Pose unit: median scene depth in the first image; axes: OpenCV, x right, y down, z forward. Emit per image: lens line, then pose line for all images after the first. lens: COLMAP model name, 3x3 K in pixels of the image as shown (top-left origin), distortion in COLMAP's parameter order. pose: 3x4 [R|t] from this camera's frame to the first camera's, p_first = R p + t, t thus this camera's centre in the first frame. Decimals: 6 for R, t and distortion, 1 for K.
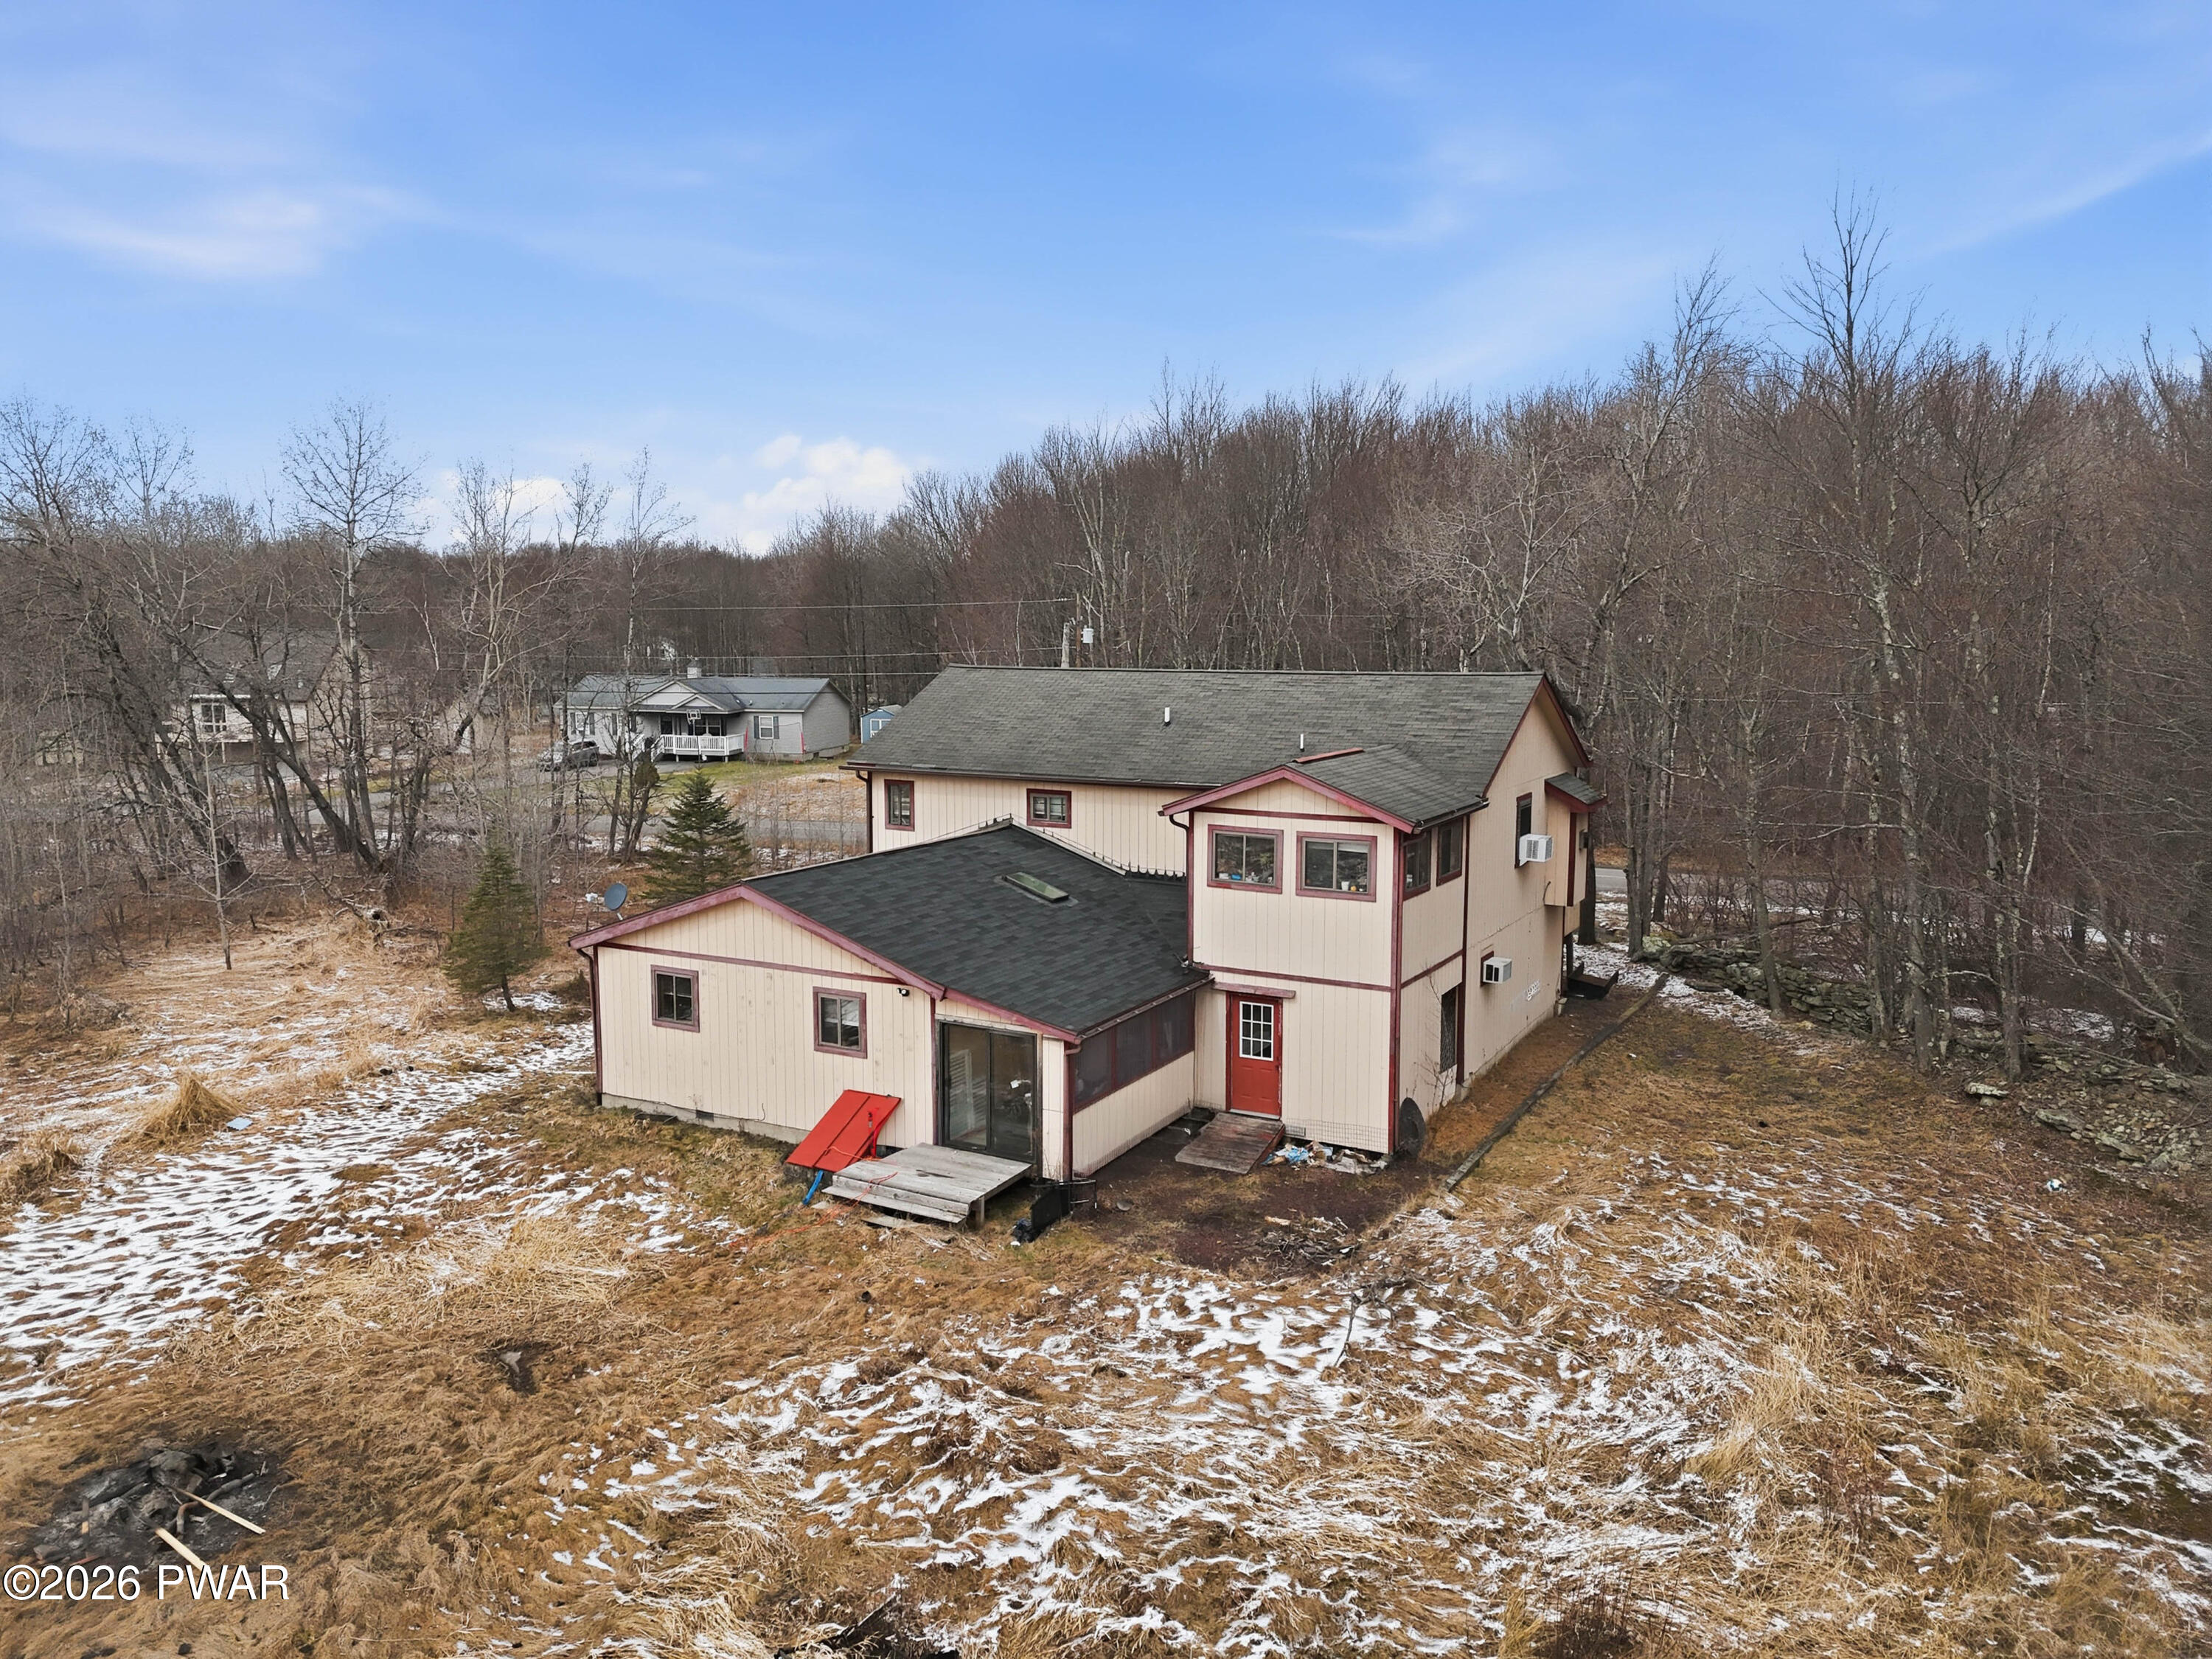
lens RADIAL K [[1616.3, 0, 1106.0], [0, 1616.3, 829.5], [0, 0, 1]] dist [0.023676, -0.002383]
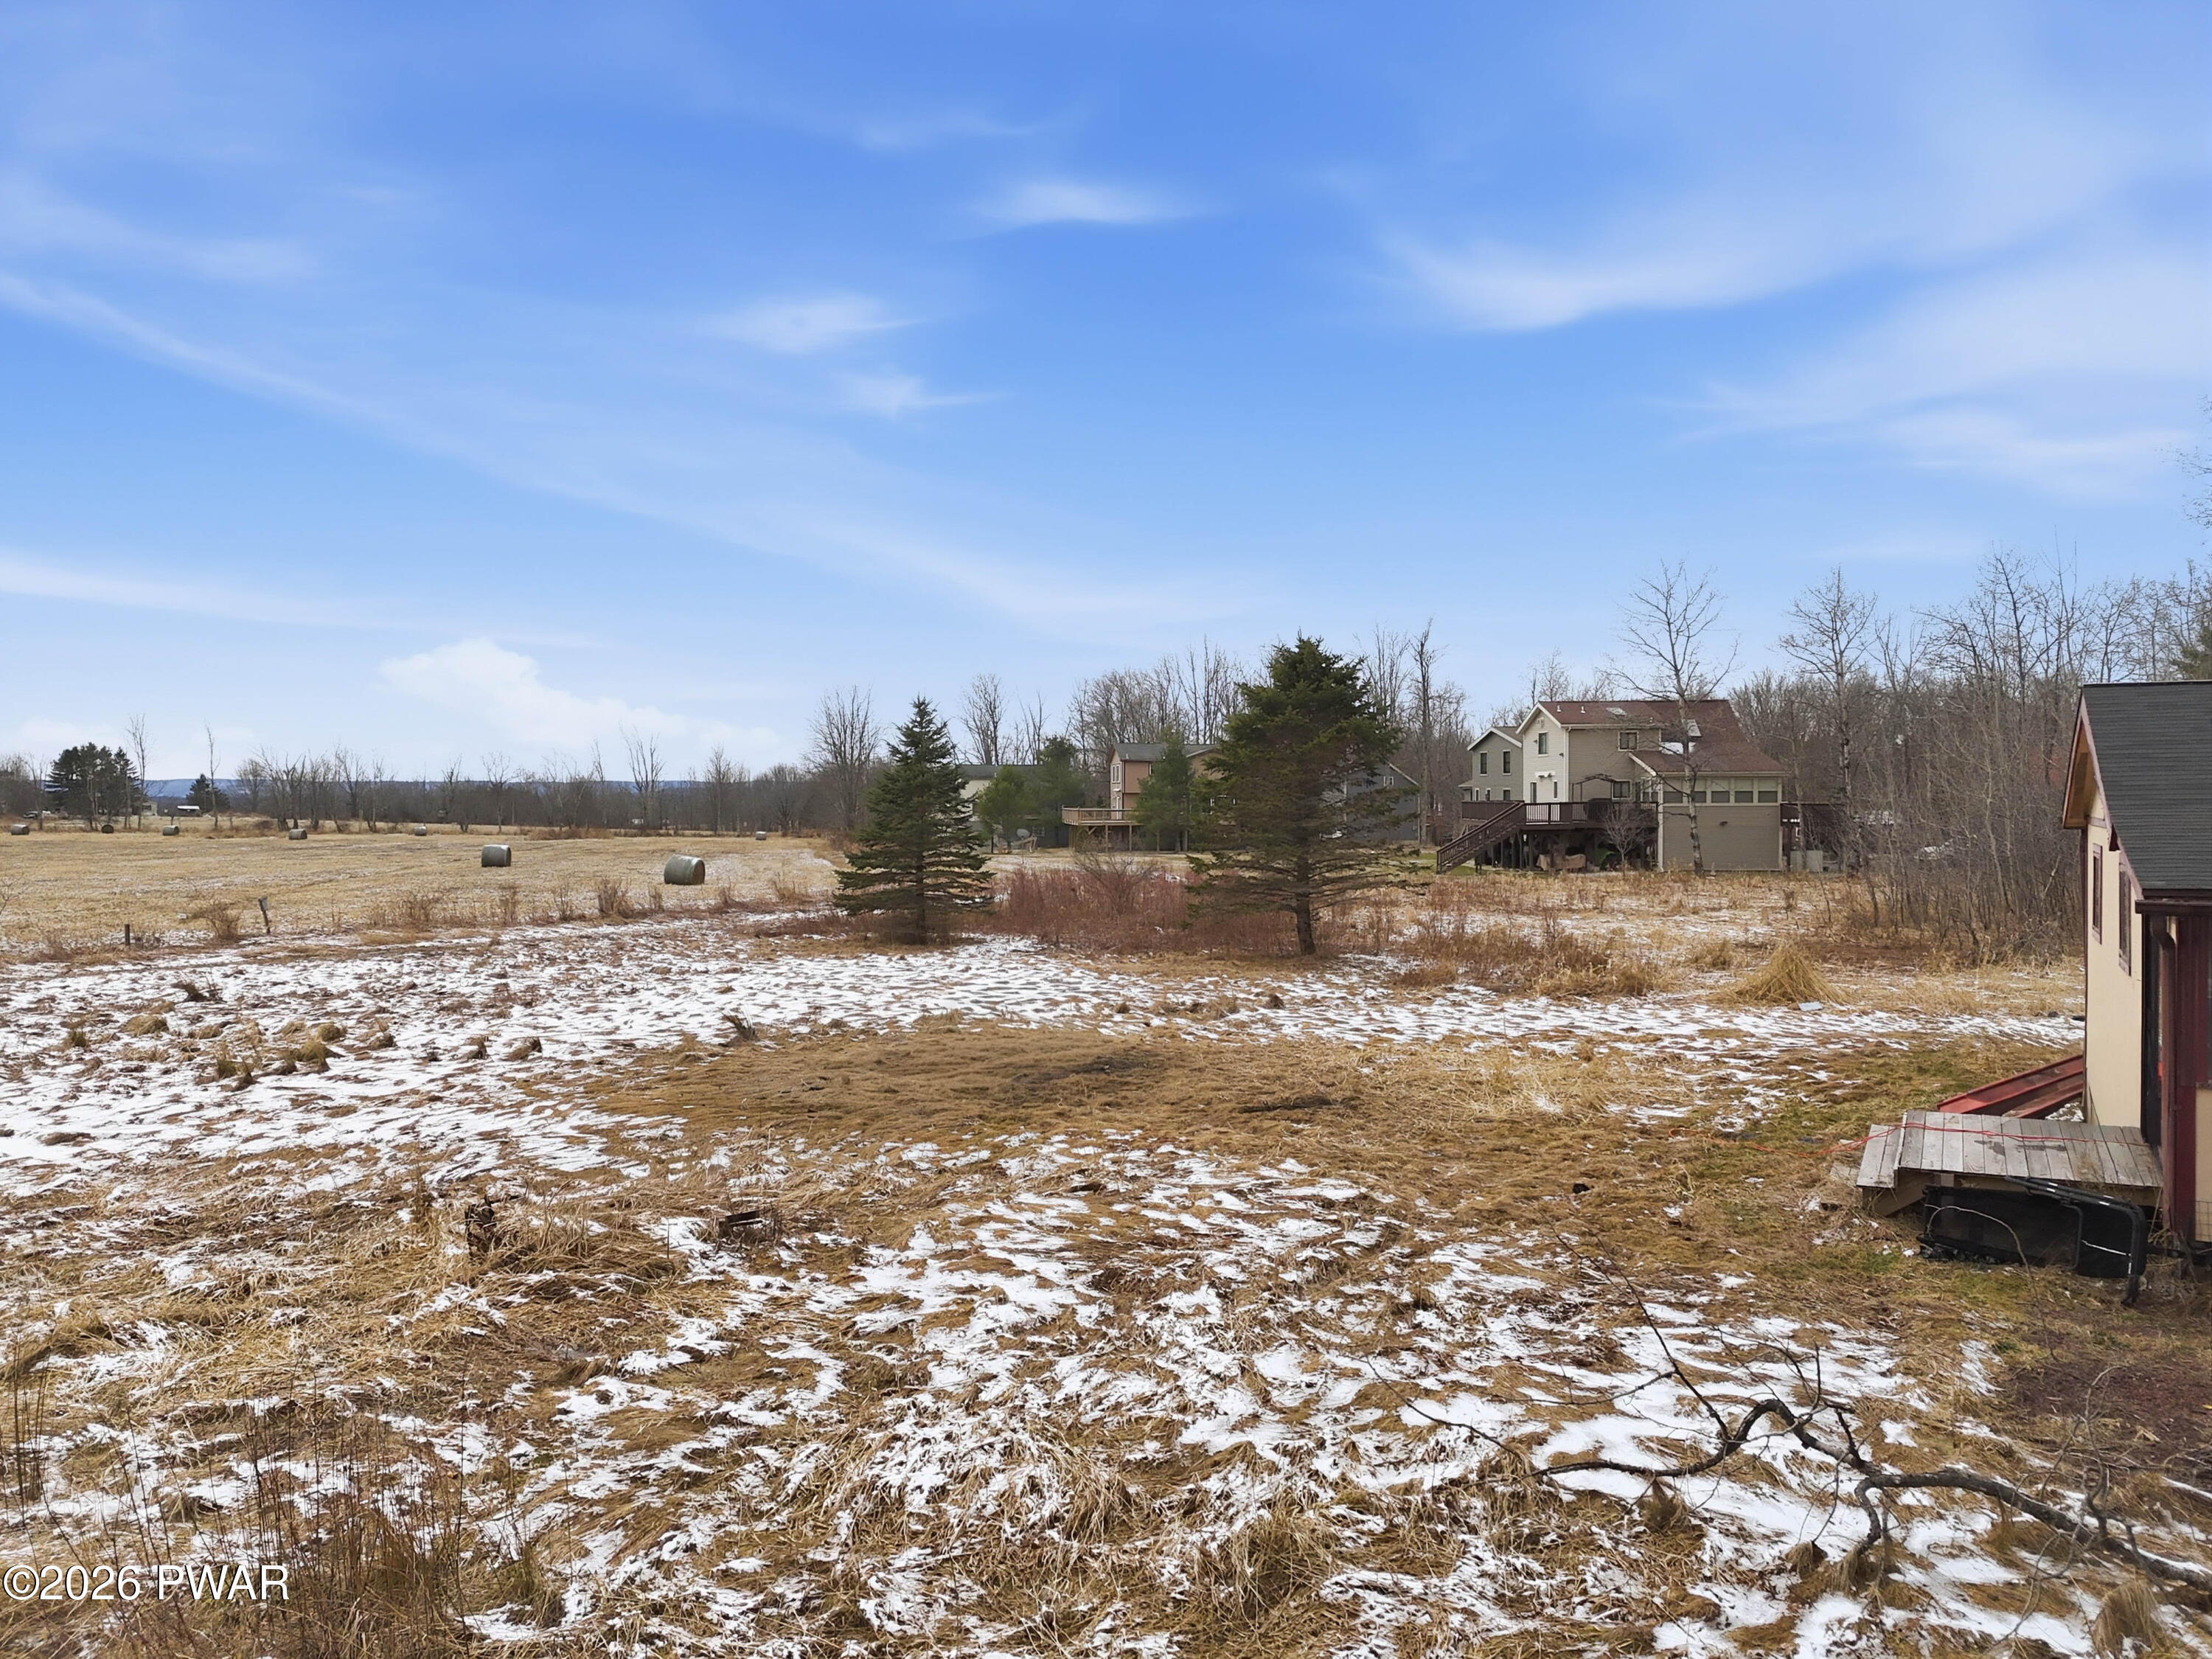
lens RADIAL K [[1616.3, 0, 1106.0], [0, 1616.3, 829.5], [0, 0, 1]] dist [0.023676, -0.002383]
pose [[0.025289, 0.021092, -0.999458, 0.409908], [-0.130805, 0.991252, 0.017609, 0.128843], [0.991086, 0.130289, 0.027827, 0.631970]]
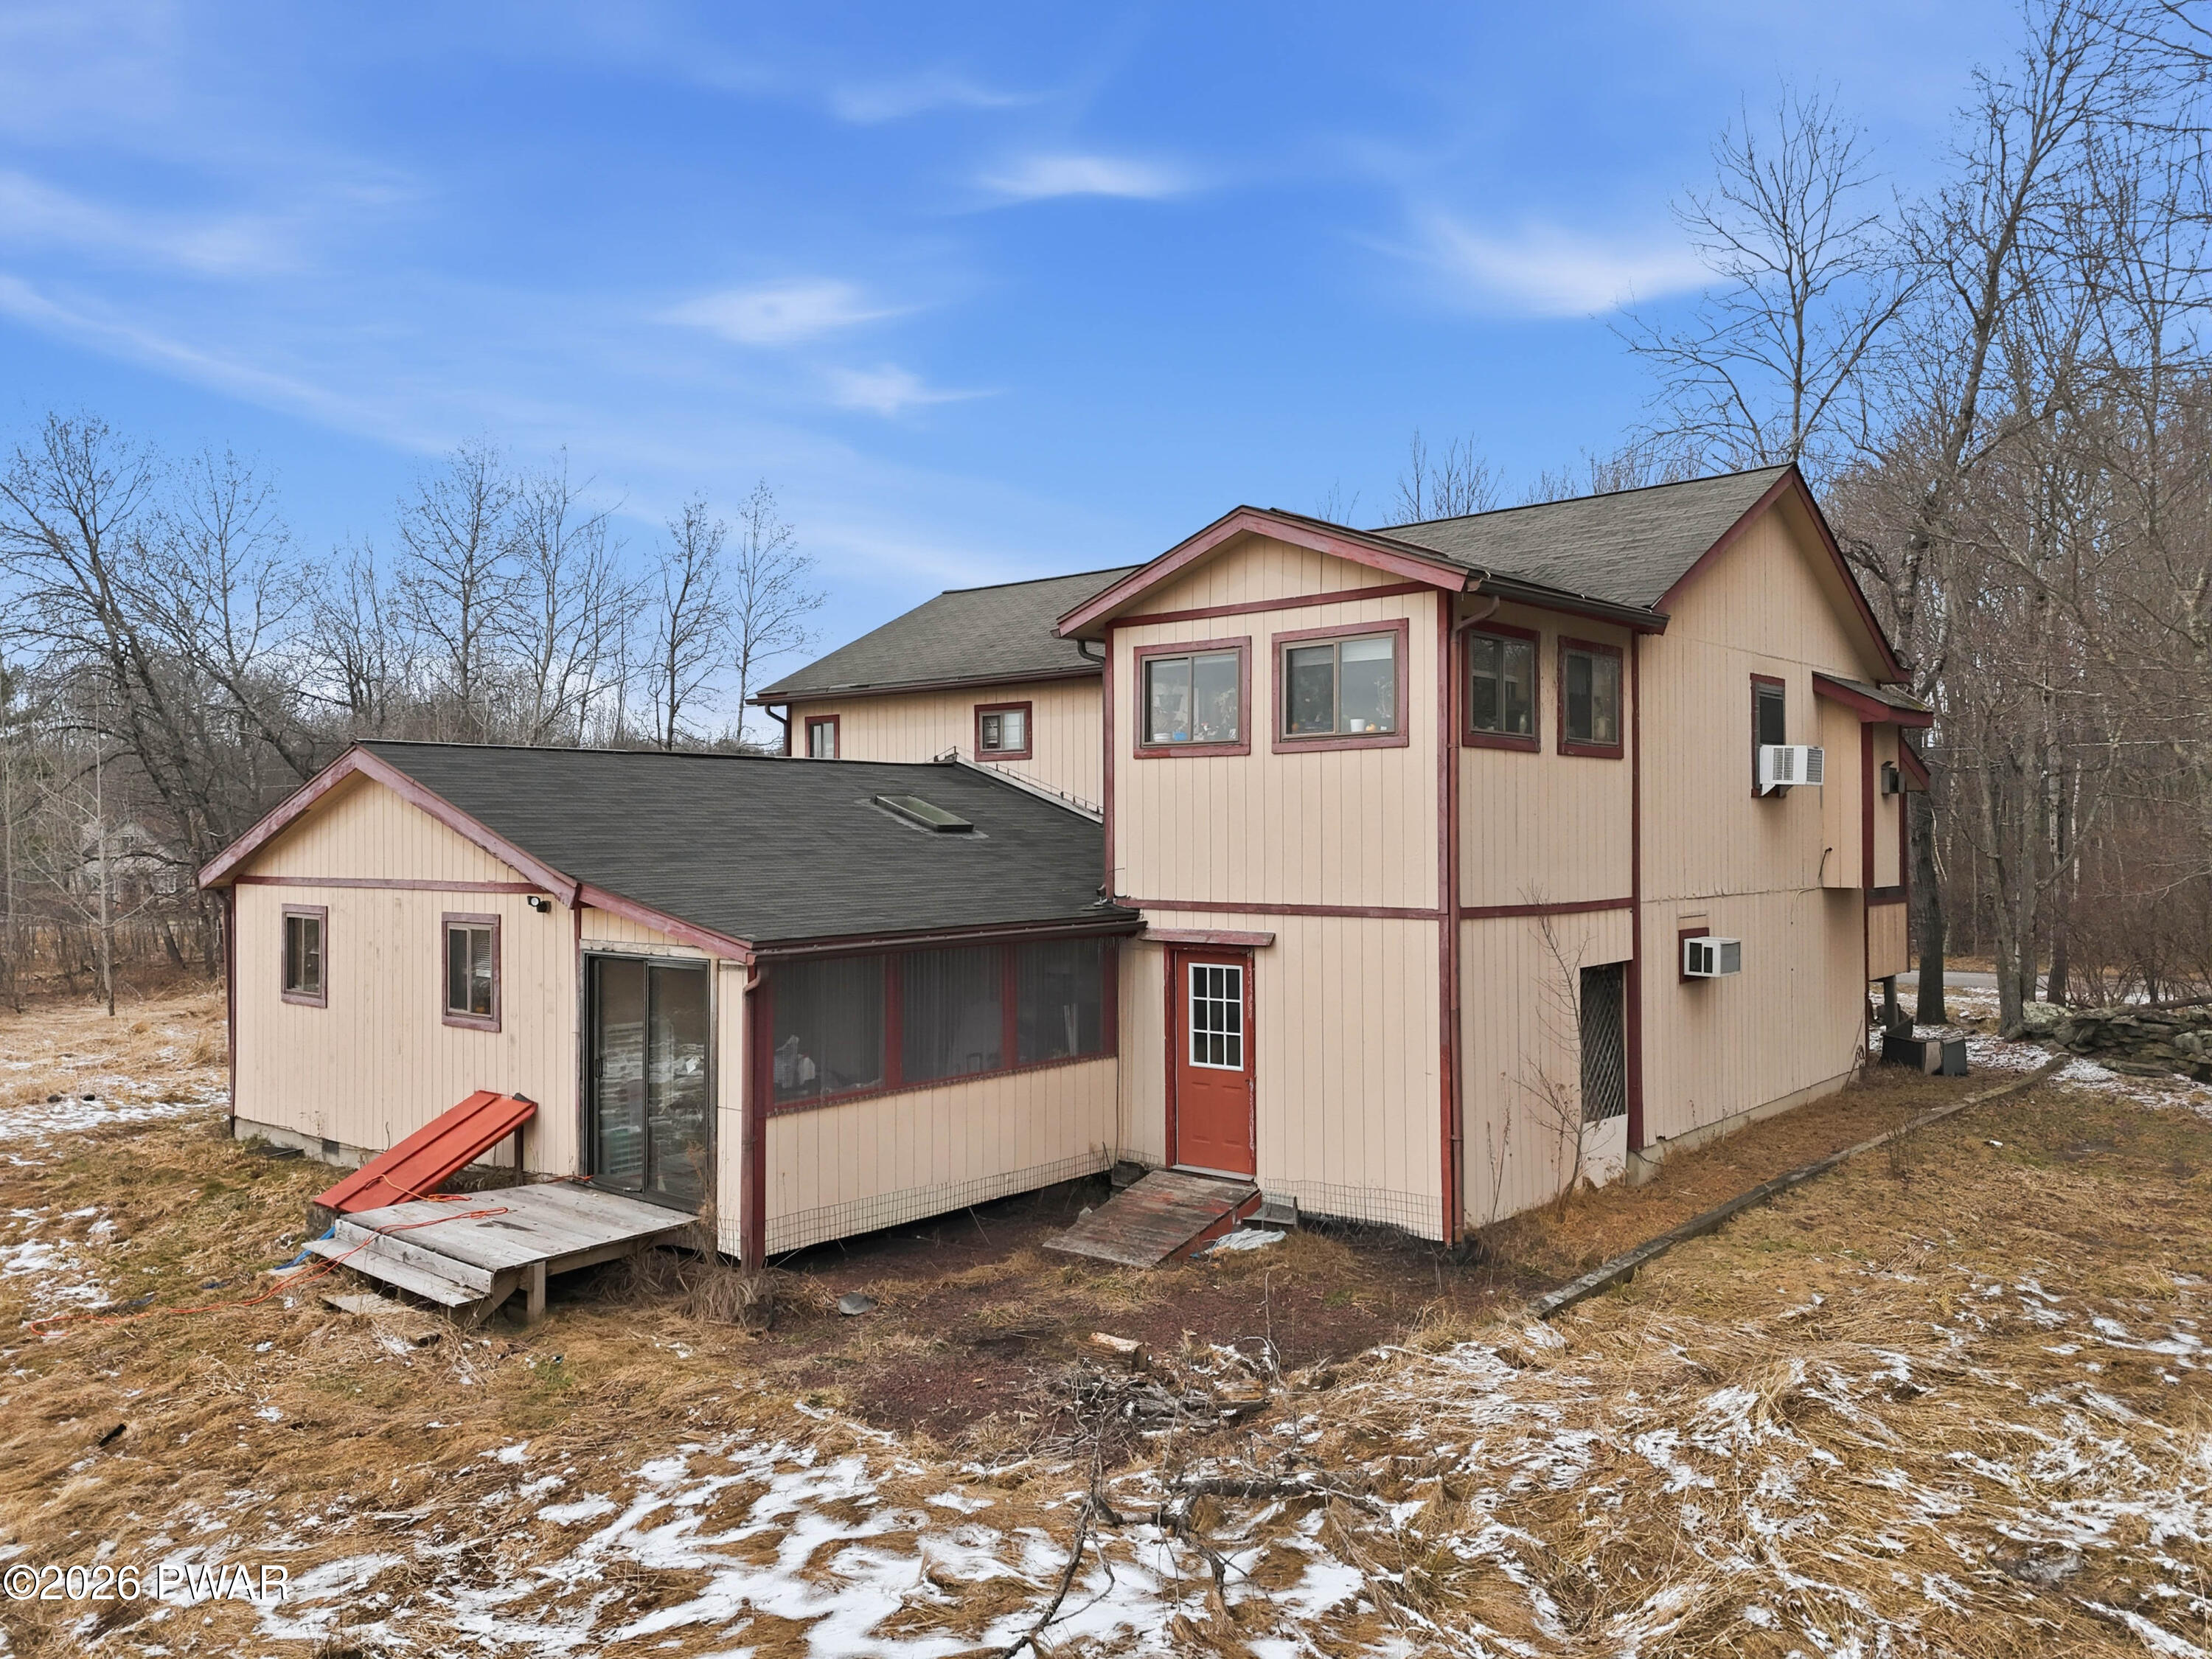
lens RADIAL K [[1629.3, 0, 1112.6], [0, 1629.3, 835.4], [0, 0, 1]] dist [0.028031, -0.006805]
pose [[0.979718, -0.005218, -0.200315, 0.180159], [-0.020528, 0.991788, -0.126235, 0.142765], [0.199329, 0.127787, 0.971565, 0.481287]]
